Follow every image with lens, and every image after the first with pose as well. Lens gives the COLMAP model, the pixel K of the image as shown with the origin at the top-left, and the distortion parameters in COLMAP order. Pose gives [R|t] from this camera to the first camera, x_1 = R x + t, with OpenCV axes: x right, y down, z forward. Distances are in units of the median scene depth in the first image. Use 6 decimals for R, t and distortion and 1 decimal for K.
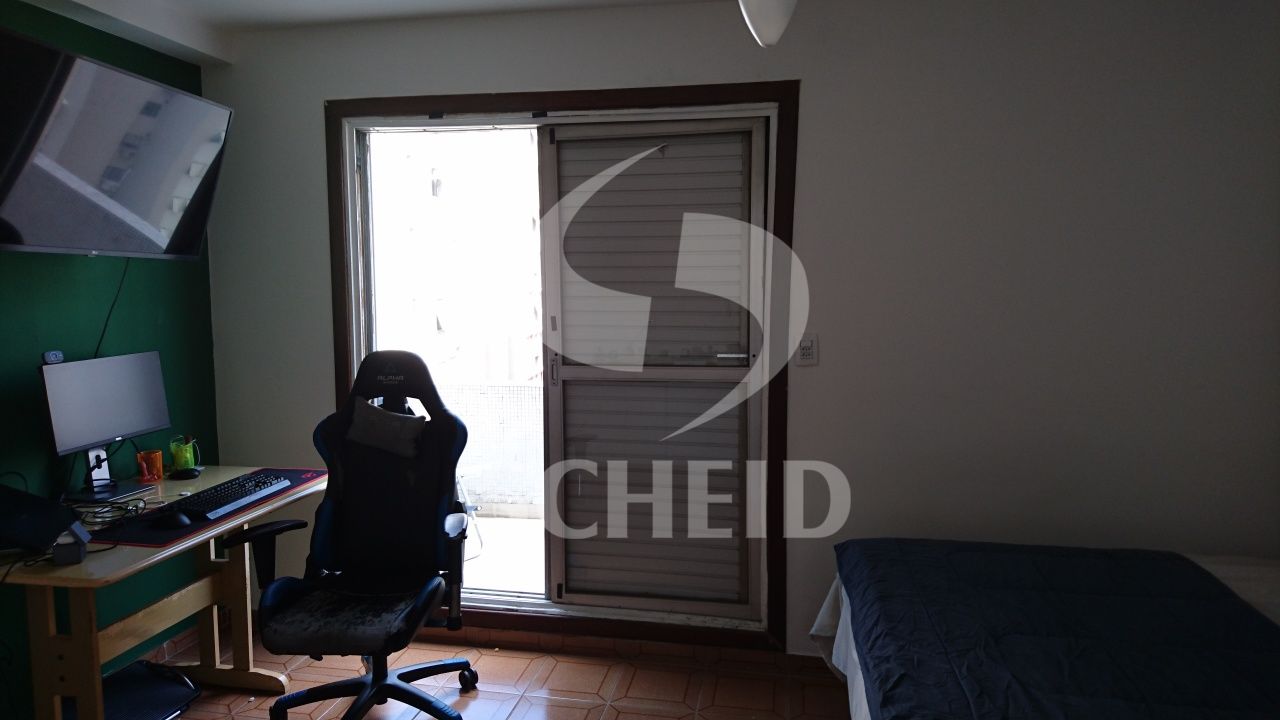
lens RADIAL K [[810.2, 0, 637.7], [0, 810.2, 359.4], [0, 0, 1]] dist [0.002904, -0.022399]
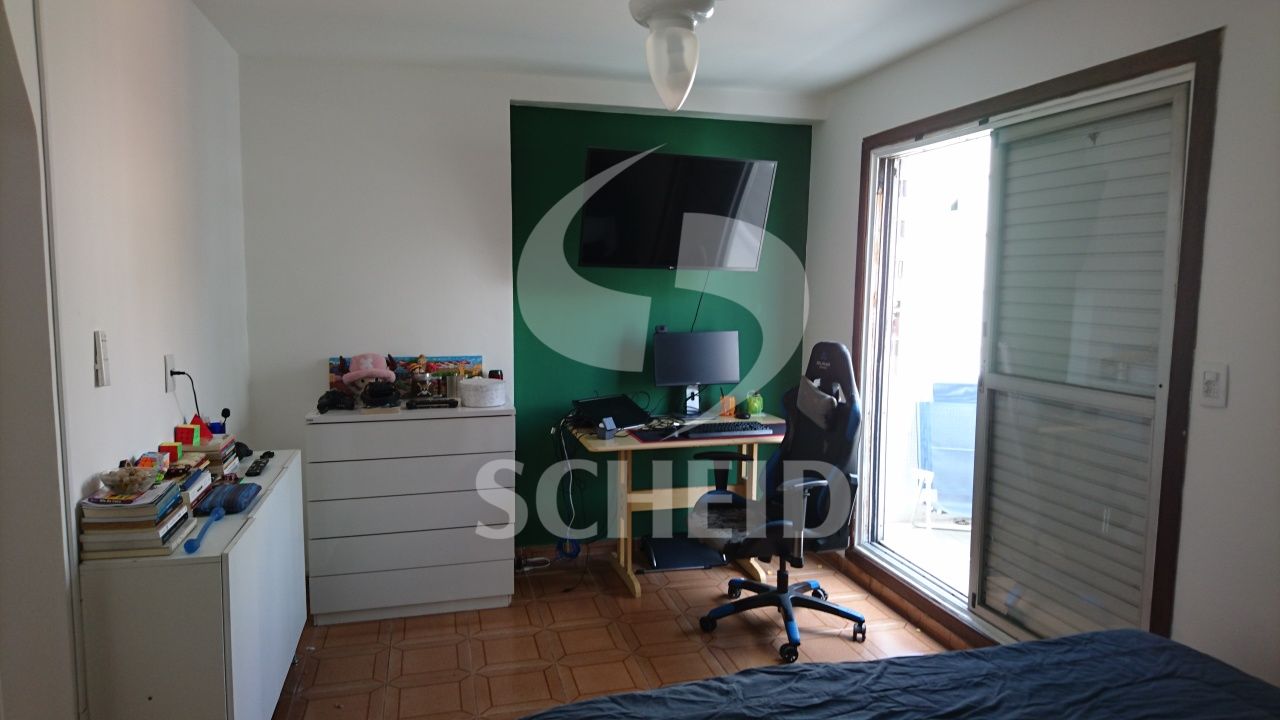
lens RADIAL K [[810.2, 0, 638.1], [0, 810.2, 358.7], [0, 0, 1]] dist [0.002904, -0.022399]
pose [[0.403612, 0.095804, -0.909900, 0.649018], [-0.099254, 0.993218, 0.060550, -0.027832], [0.909531, 0.065872, 0.410384, 0.214913]]
